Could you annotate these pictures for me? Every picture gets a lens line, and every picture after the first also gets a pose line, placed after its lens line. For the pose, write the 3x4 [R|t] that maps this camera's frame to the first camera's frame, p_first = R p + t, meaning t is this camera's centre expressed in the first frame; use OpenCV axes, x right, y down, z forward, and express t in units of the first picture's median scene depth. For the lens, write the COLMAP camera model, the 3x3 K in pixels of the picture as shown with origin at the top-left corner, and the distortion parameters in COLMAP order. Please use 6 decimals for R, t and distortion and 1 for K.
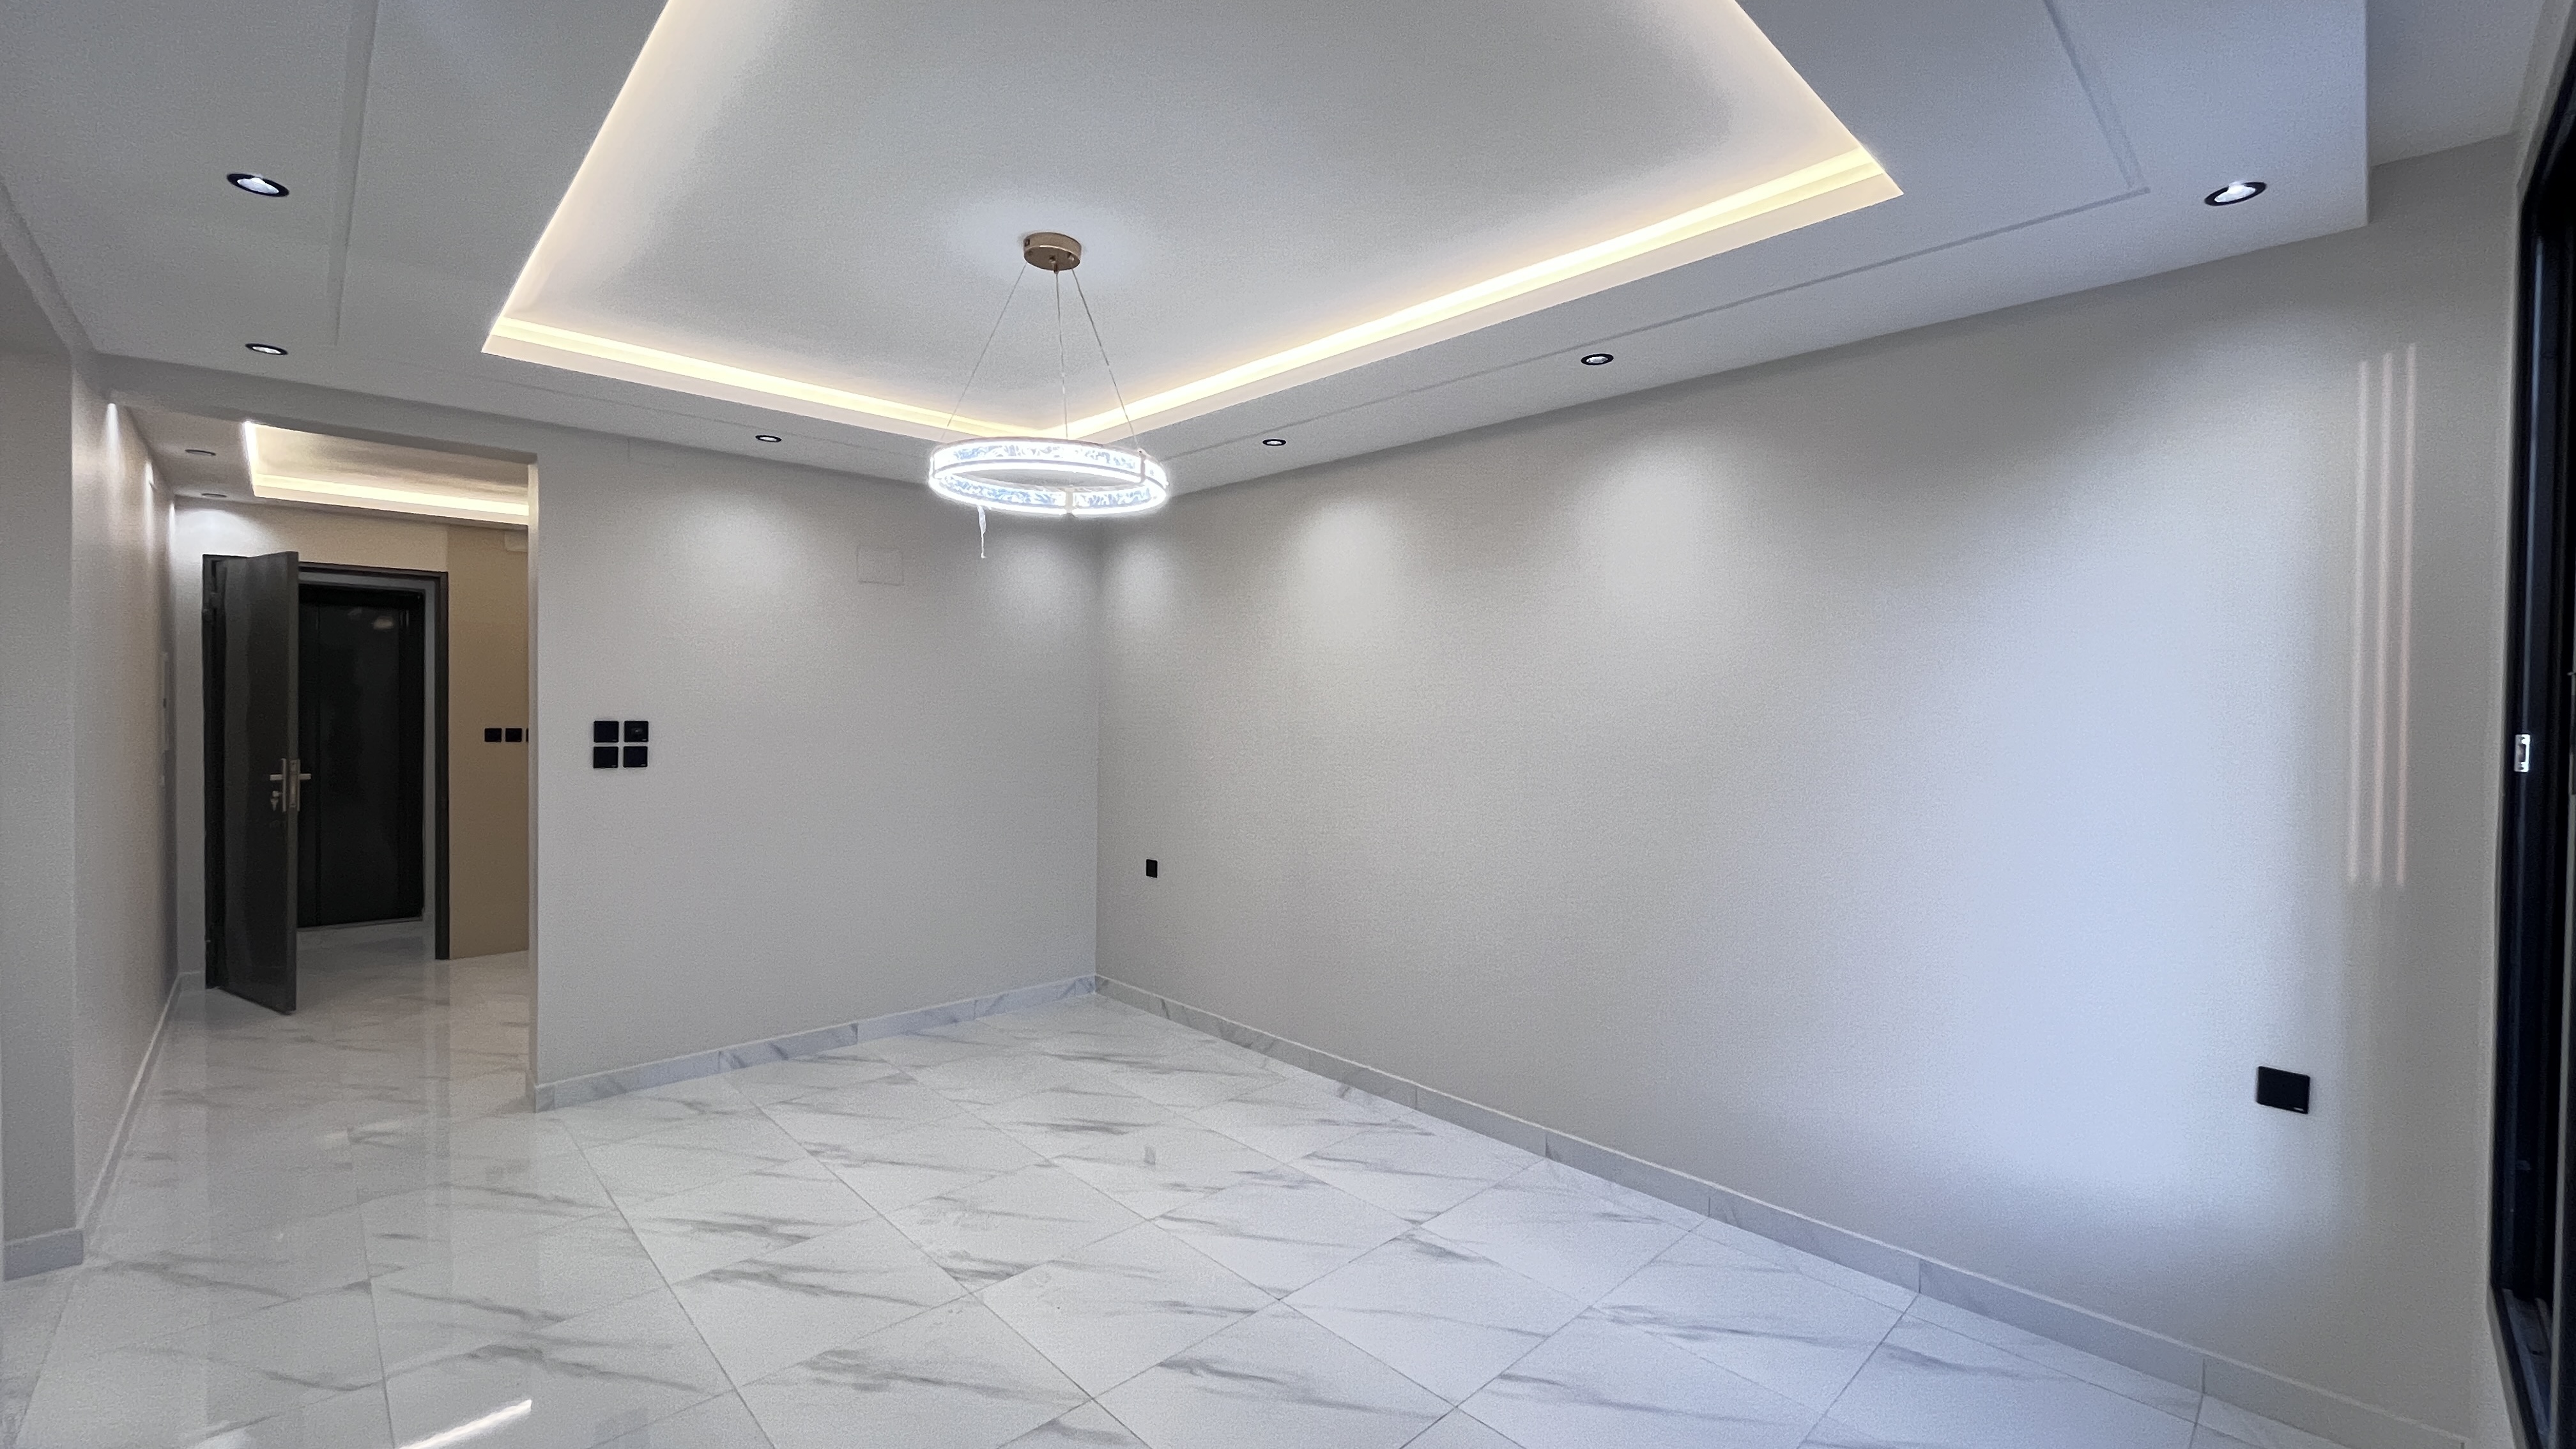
lens RADIAL K [[1048.3, 0, 1287.3], [0, 1048.3, 718.8], [0, 0, 1]] dist [-0.000655, 0.000157]
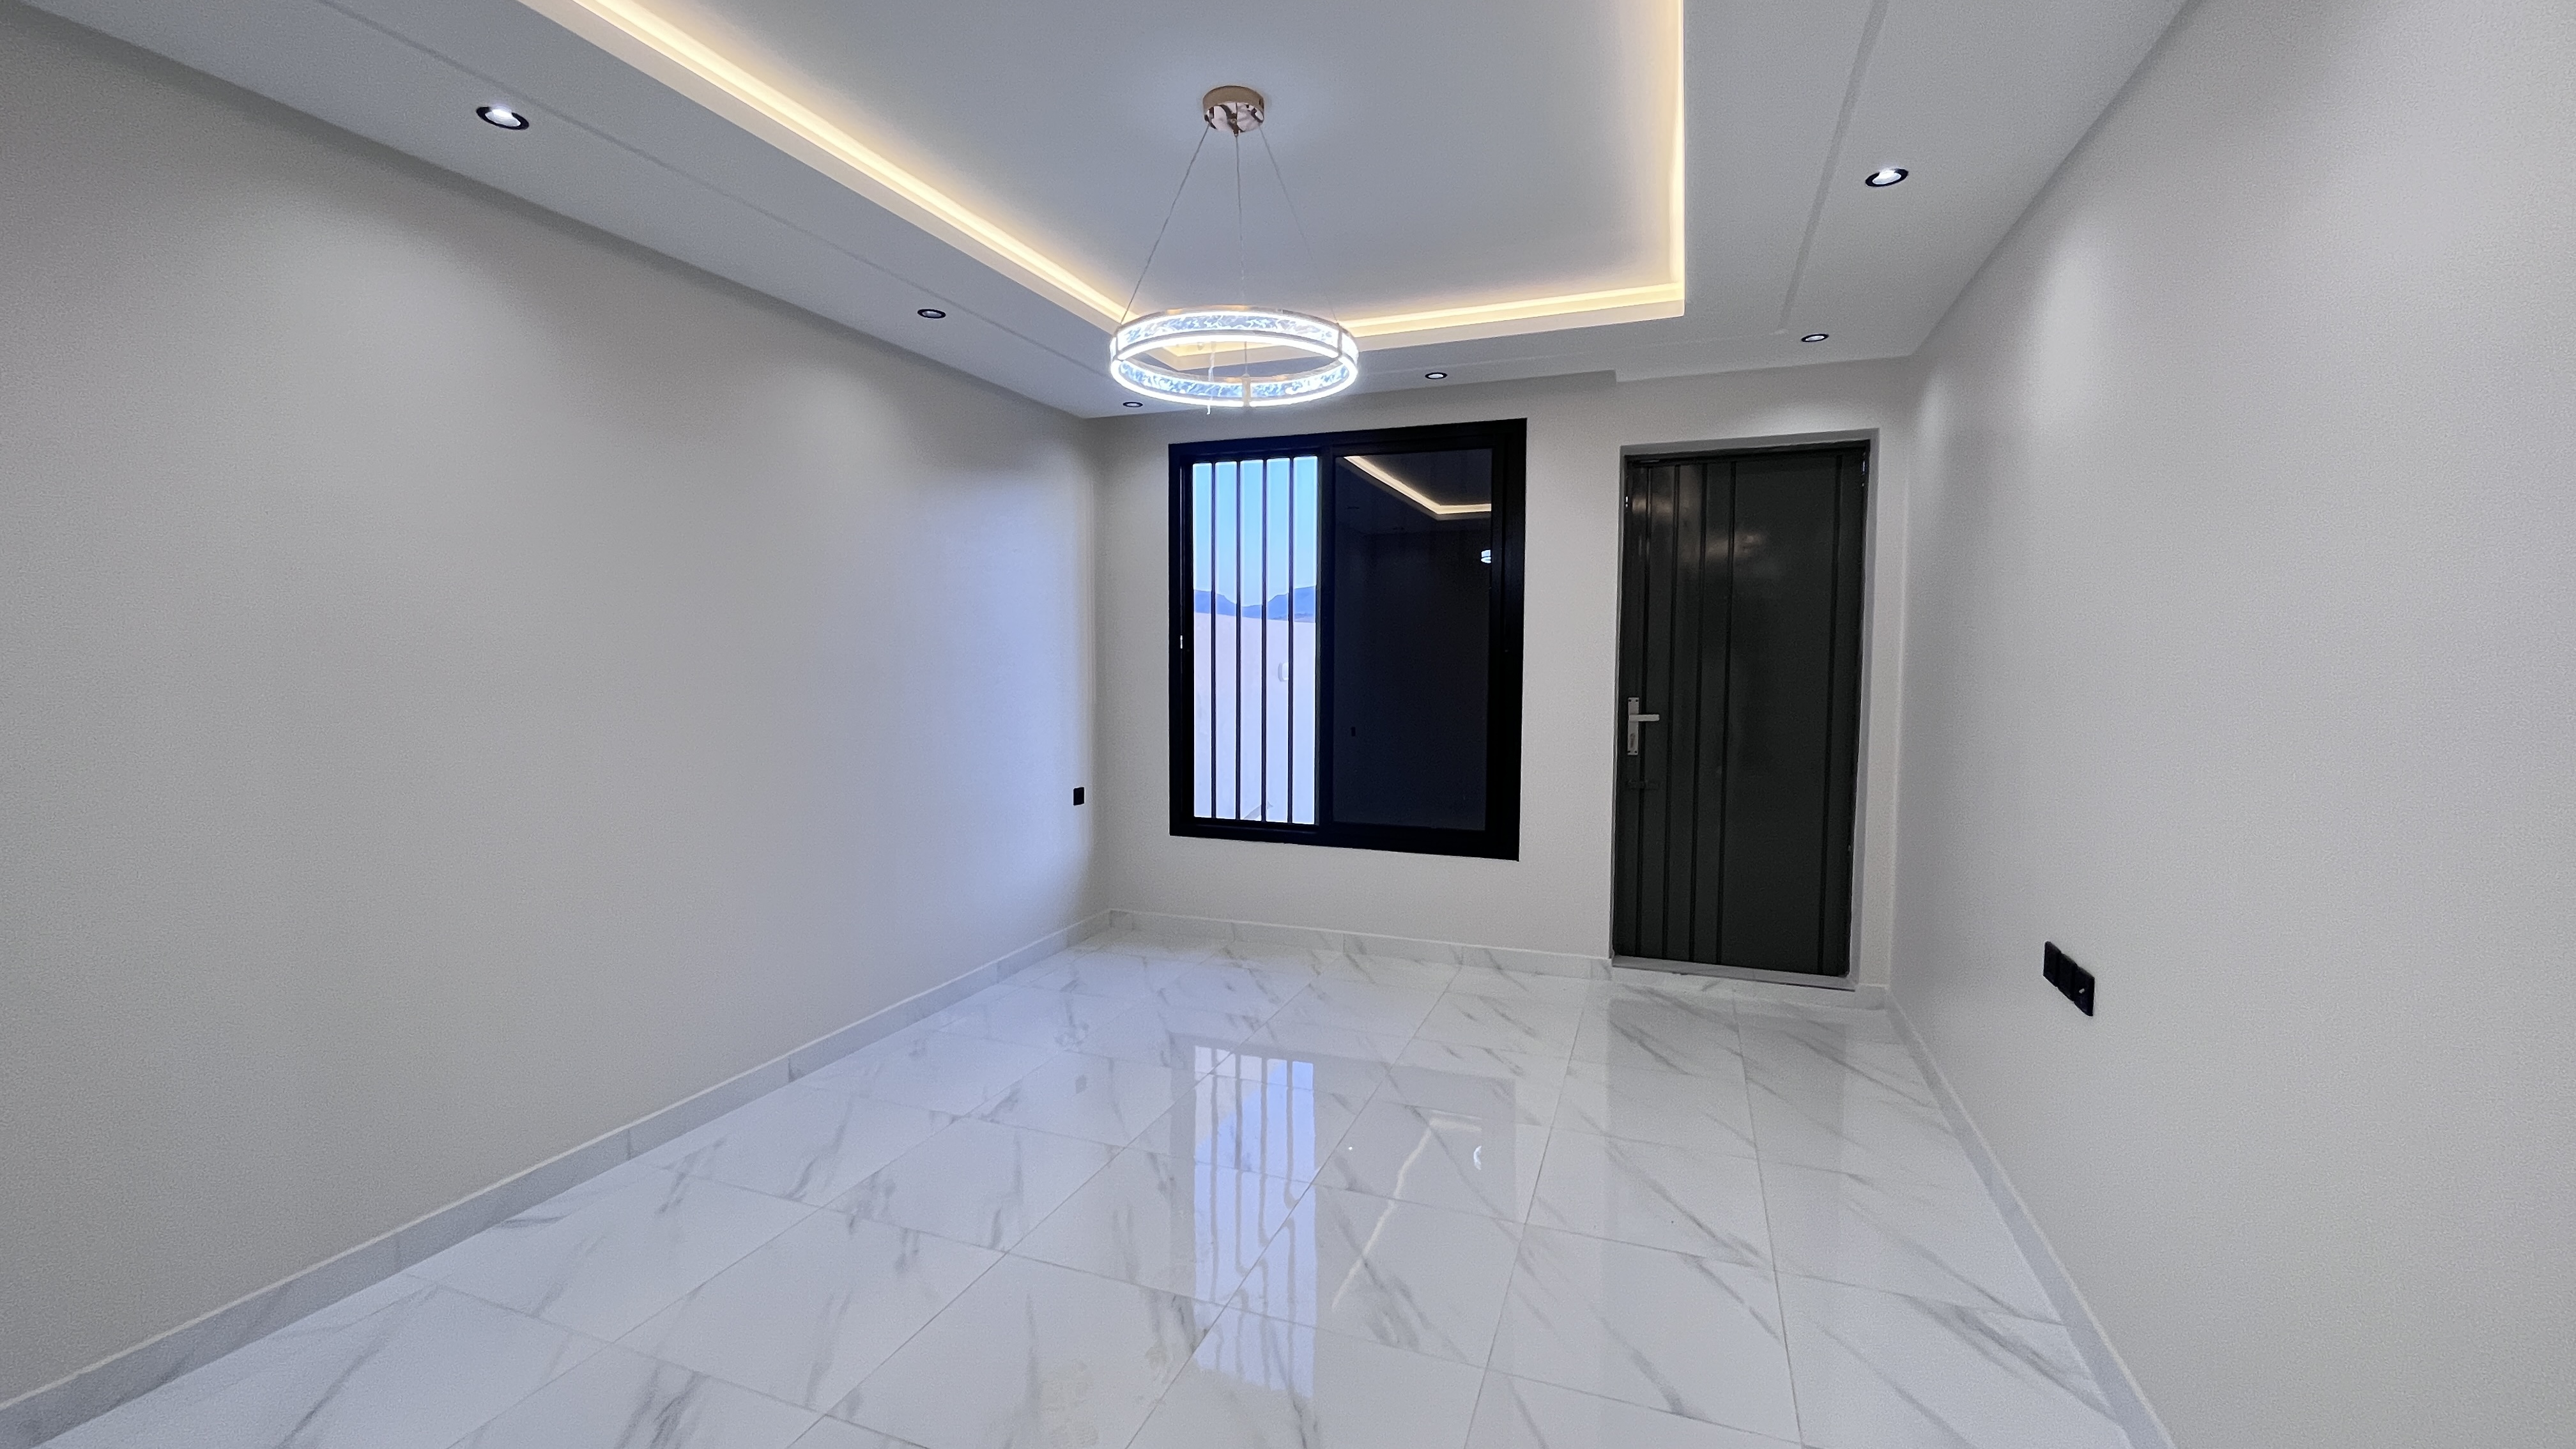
lens RADIAL K [[1048.3, 0, 1276.7], [0, 1048.3, 720.5], [0, 0, 1]] dist [-0.000655, 0.000157]
pose [[-0.426314, -0.068173, 0.902003, -0.967492], [0.004384, 0.996989, 0.077424, 0.014416], [-0.904565, 0.036961, -0.424731, 1.207077]]
